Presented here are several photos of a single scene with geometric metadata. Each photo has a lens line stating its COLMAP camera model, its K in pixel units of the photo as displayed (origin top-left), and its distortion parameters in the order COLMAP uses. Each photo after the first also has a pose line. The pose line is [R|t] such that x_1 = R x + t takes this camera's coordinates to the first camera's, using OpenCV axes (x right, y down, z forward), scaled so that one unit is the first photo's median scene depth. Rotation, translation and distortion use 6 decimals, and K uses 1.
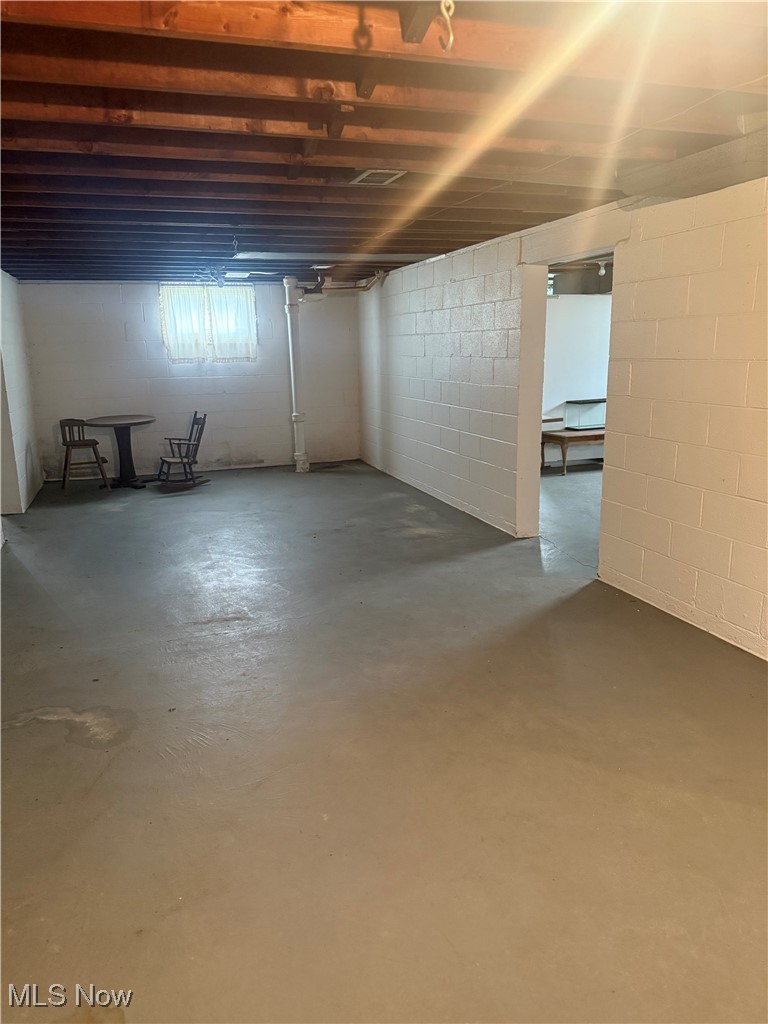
lens RADIAL K [[722.5, 0, 381.8], [0, 722.5, 516.1], [0, 0, 1]] dist [0.108917, -0.164273]
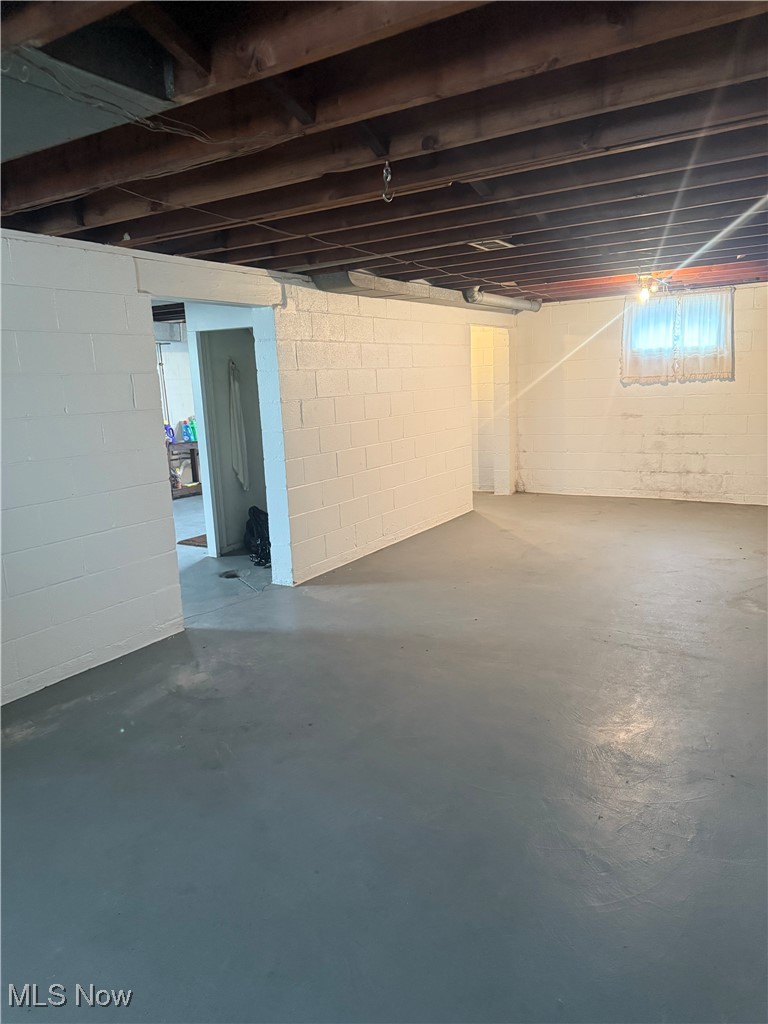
lens RADIAL K [[722.5, 0, 381.8], [0, 722.5, 516.1], [0, 0, 1]] dist [0.108917, -0.164273]
pose [[-0.645766, -0.099060, 0.757083, -0.693275], [0.225149, 0.922754, 0.312781, -0.363796], [-0.729585, 0.372440, -0.573580, 1.589930]]
